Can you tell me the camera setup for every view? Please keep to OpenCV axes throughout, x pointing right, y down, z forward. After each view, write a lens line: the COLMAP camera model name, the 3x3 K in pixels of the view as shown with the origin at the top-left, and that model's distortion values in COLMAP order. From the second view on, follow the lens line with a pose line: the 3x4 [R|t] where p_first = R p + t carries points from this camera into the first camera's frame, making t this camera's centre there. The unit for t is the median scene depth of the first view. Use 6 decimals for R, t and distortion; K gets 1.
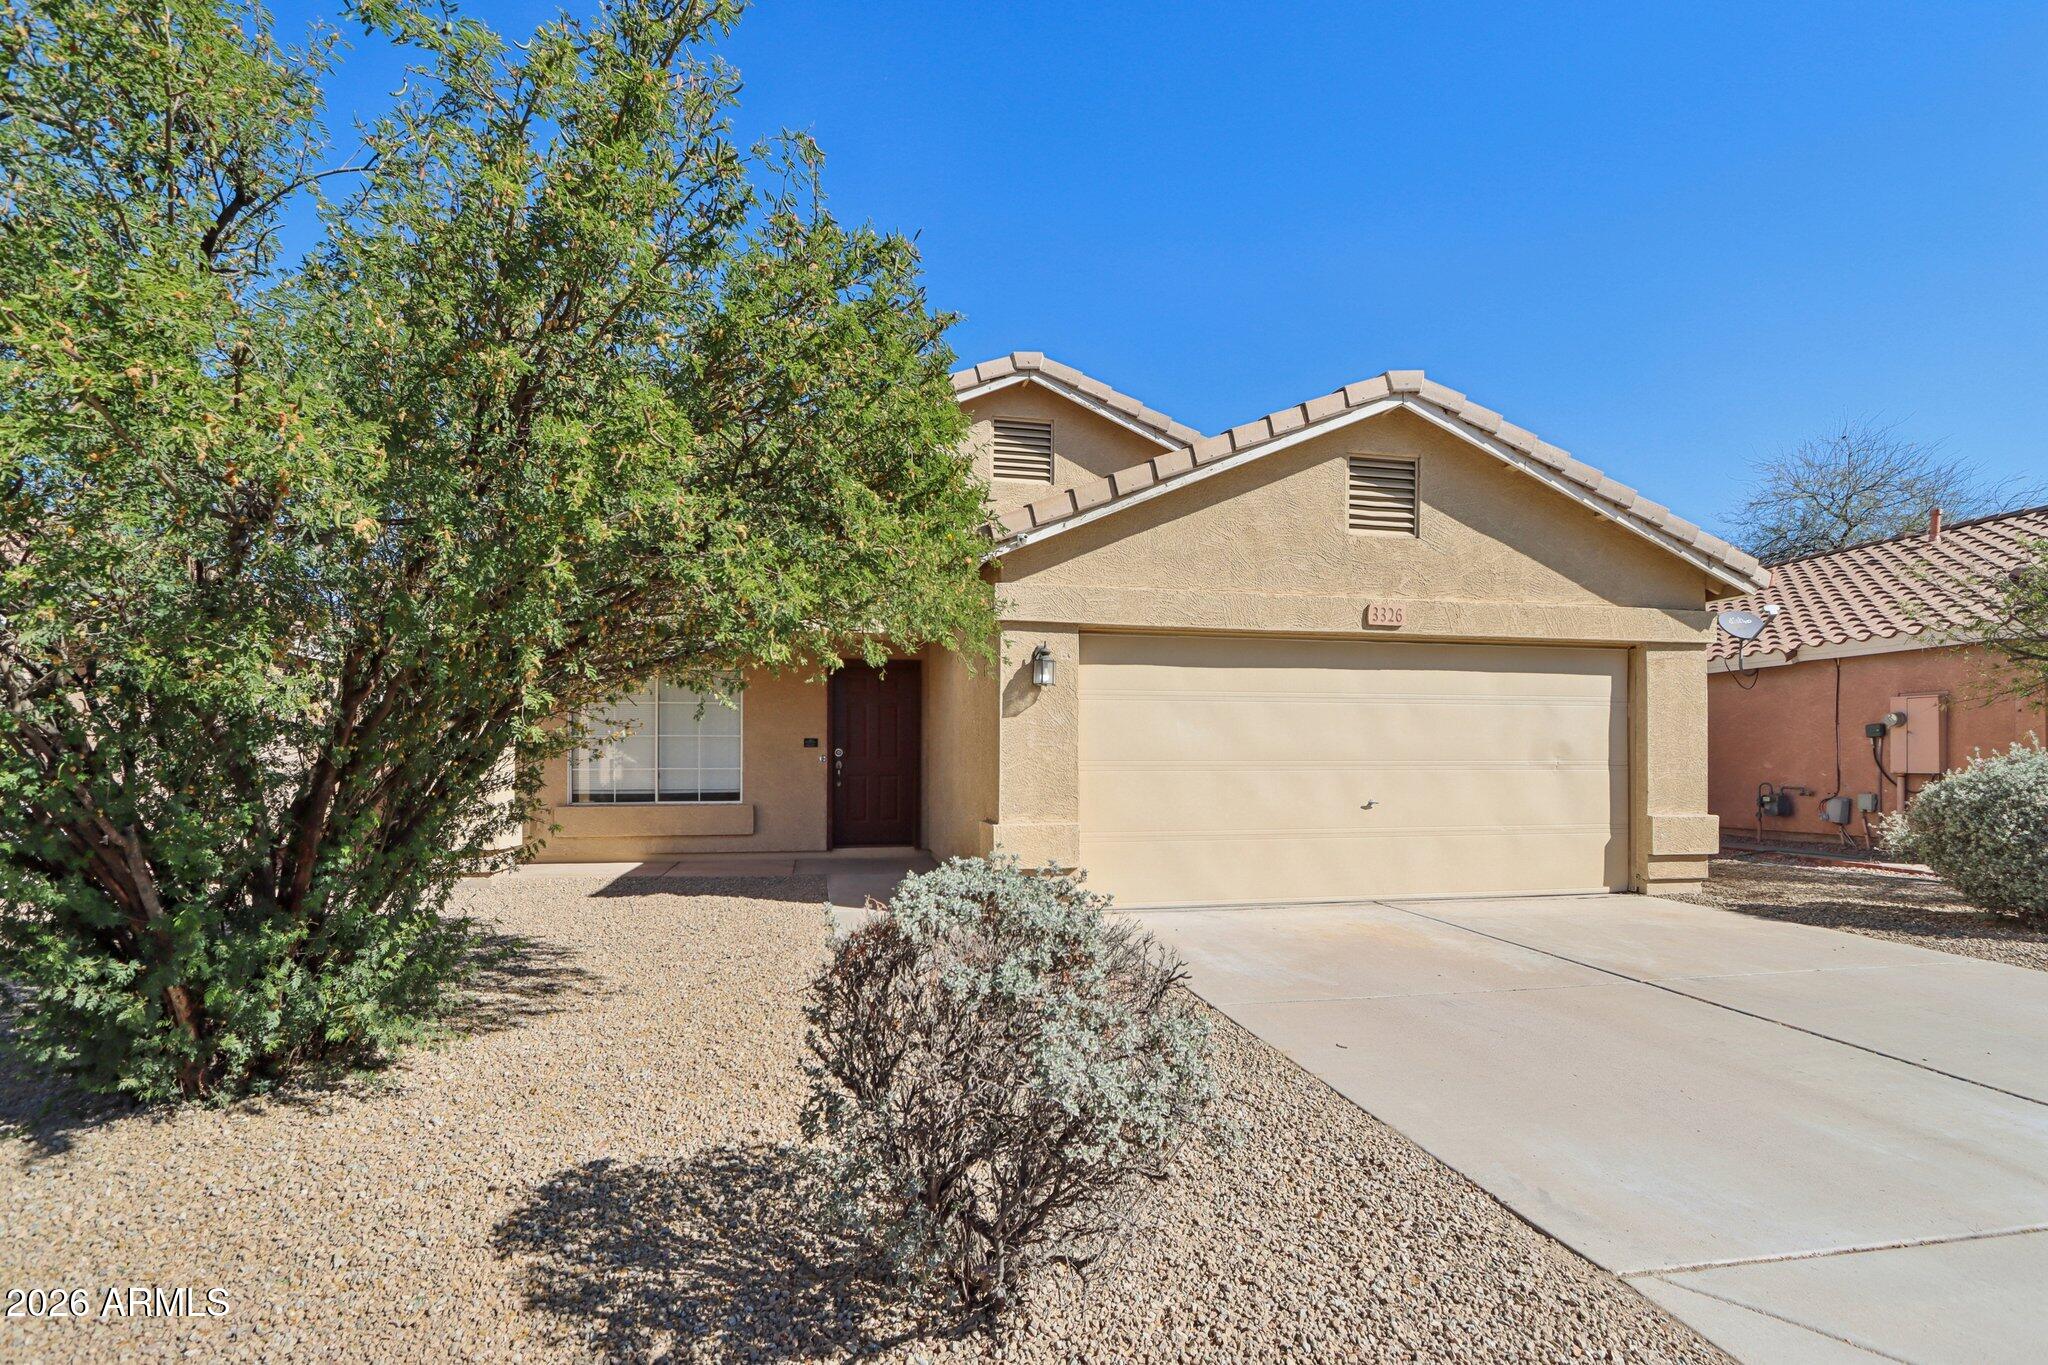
lens RADIAL K [[960.5, 0, 997.9], [0, 960.5, 769.8], [0, 0, 1]] dist [-0.015990, 0.002242]
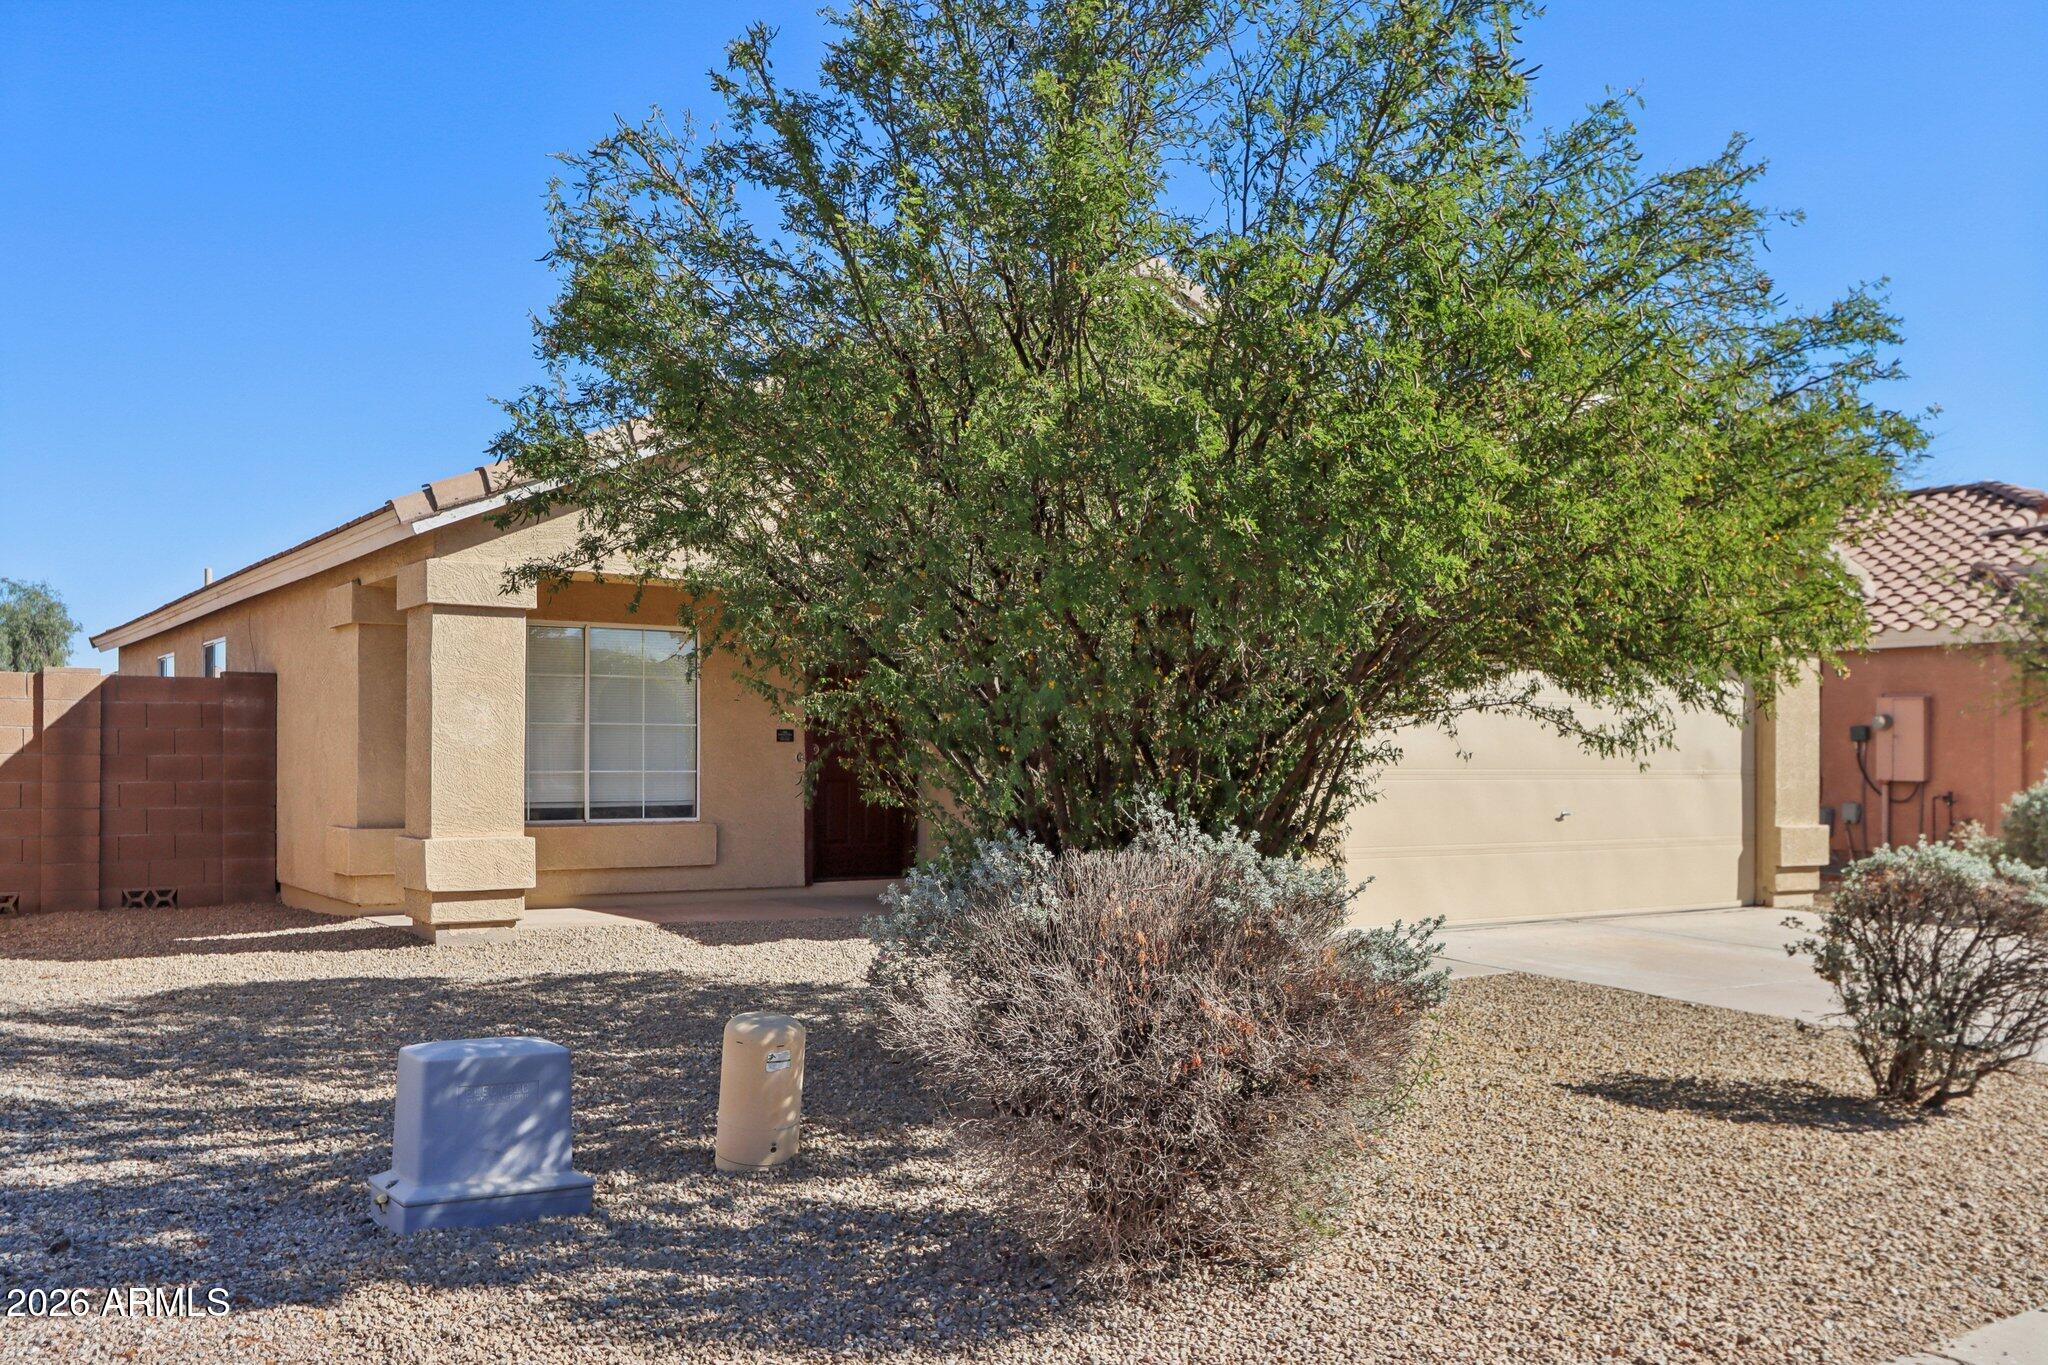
lens RADIAL K [[1752.0, 0, 1021.2], [0, 1752.0, 684.7], [0, 0, 1]] dist [0.004030, -0.007197]
pose [[0.923639, 0.023510, 0.382543, -0.546527], [-0.006860, 0.998971, -0.044829, -0.008858], [-0.383203, 0.038782, 0.922850, -0.283466]]
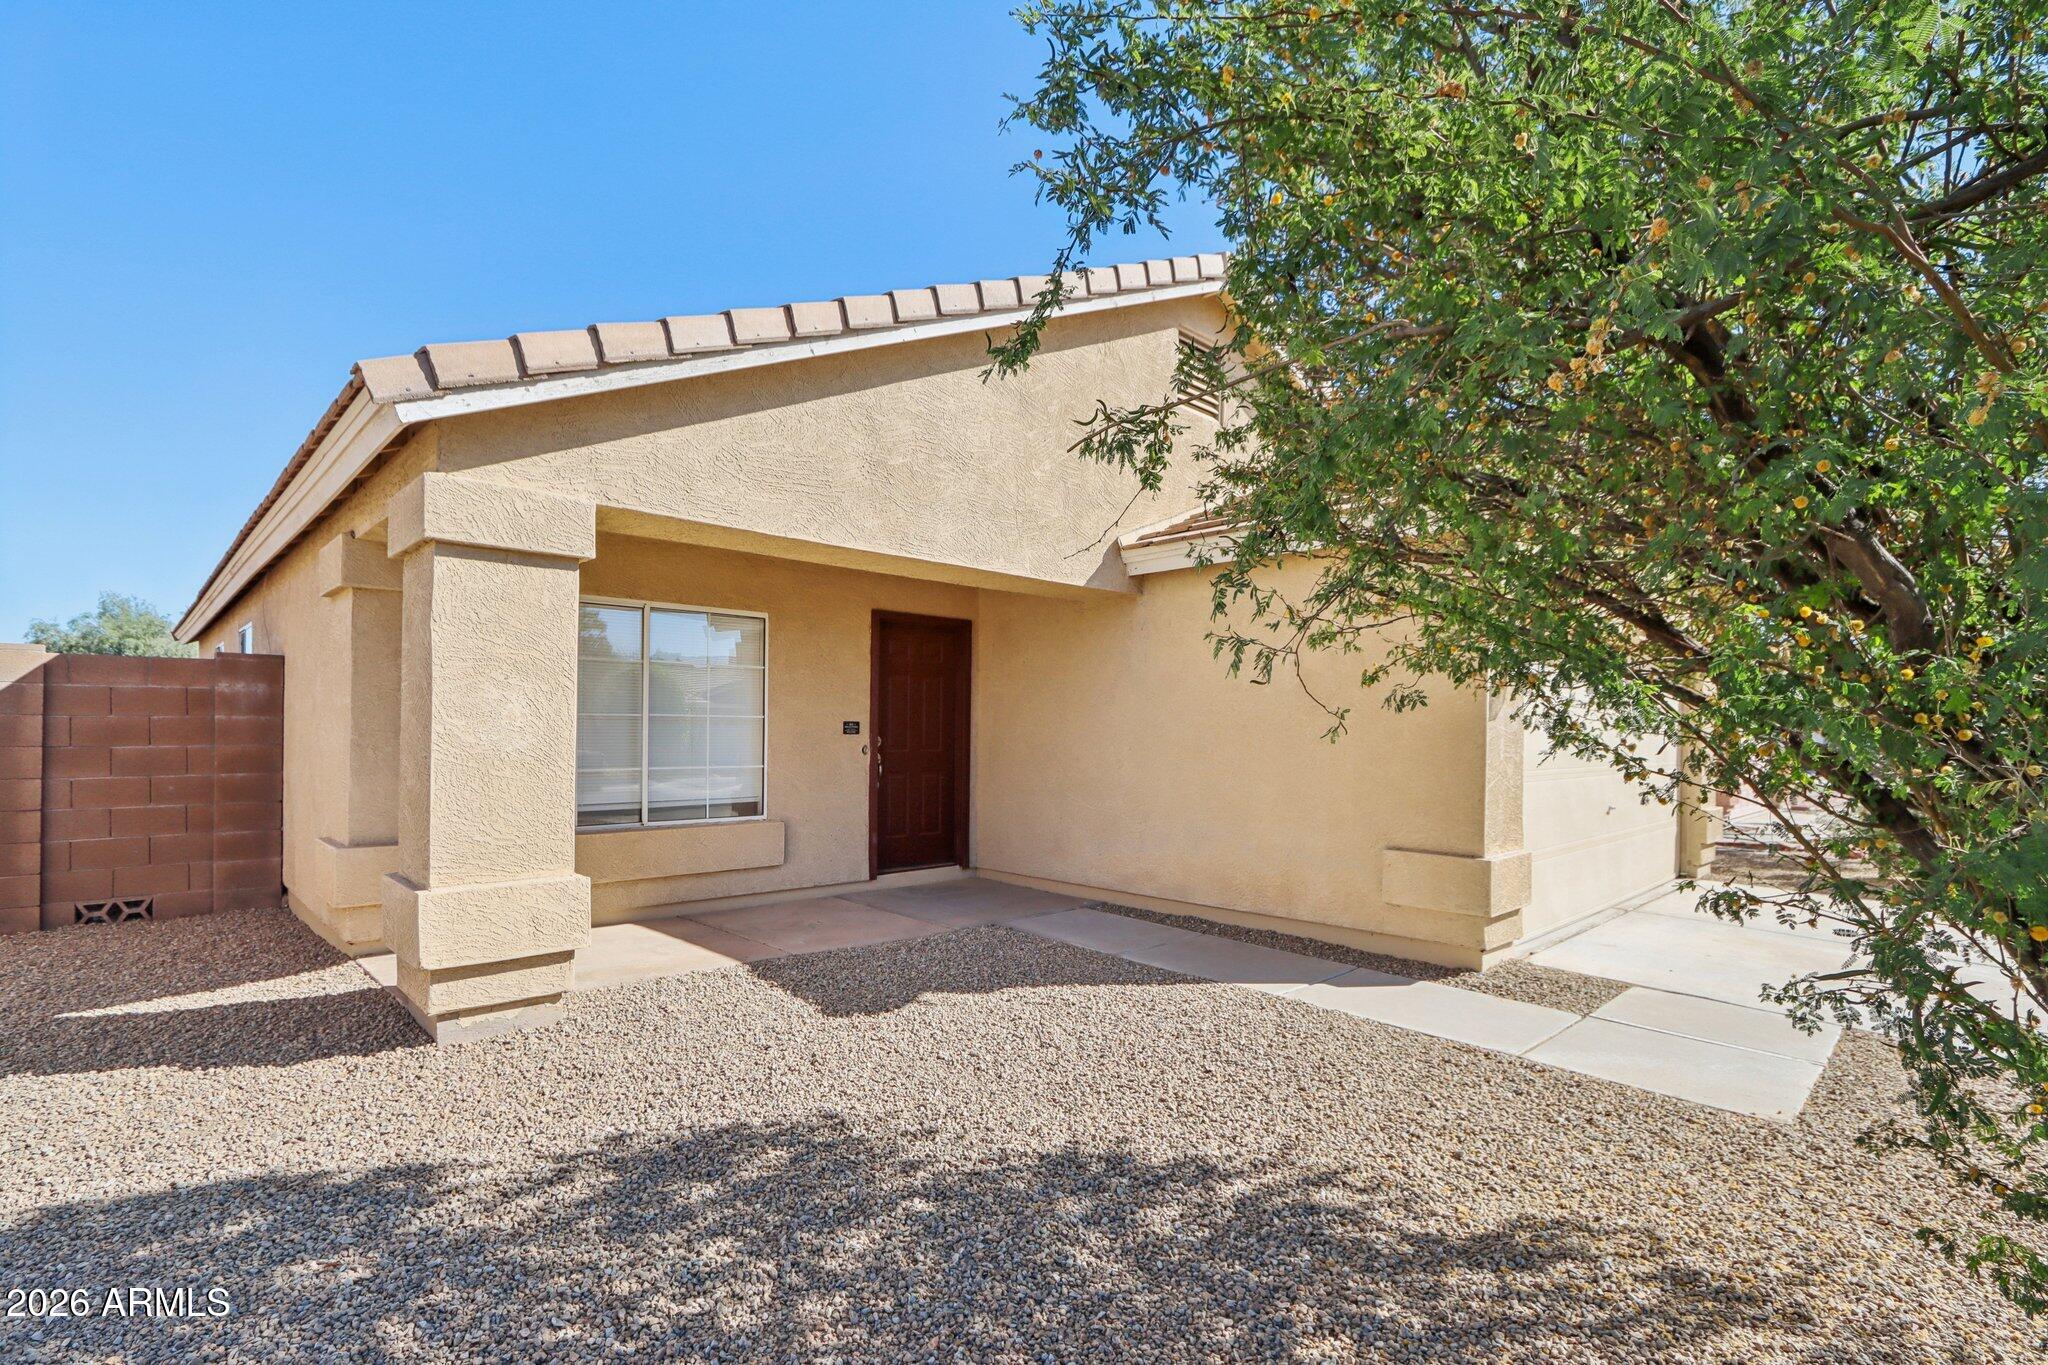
lens RADIAL K [[960.5, 0, 1017.5], [0, 960.5, 697.3], [0, 0, 1]] dist [-0.015990, 0.002242]
pose [[0.847019, 0.029378, 0.530751, -0.477481], [-0.011957, 0.999272, -0.036228, -0.027078], [-0.531429, 0.024339, 0.846753, 0.346481]]
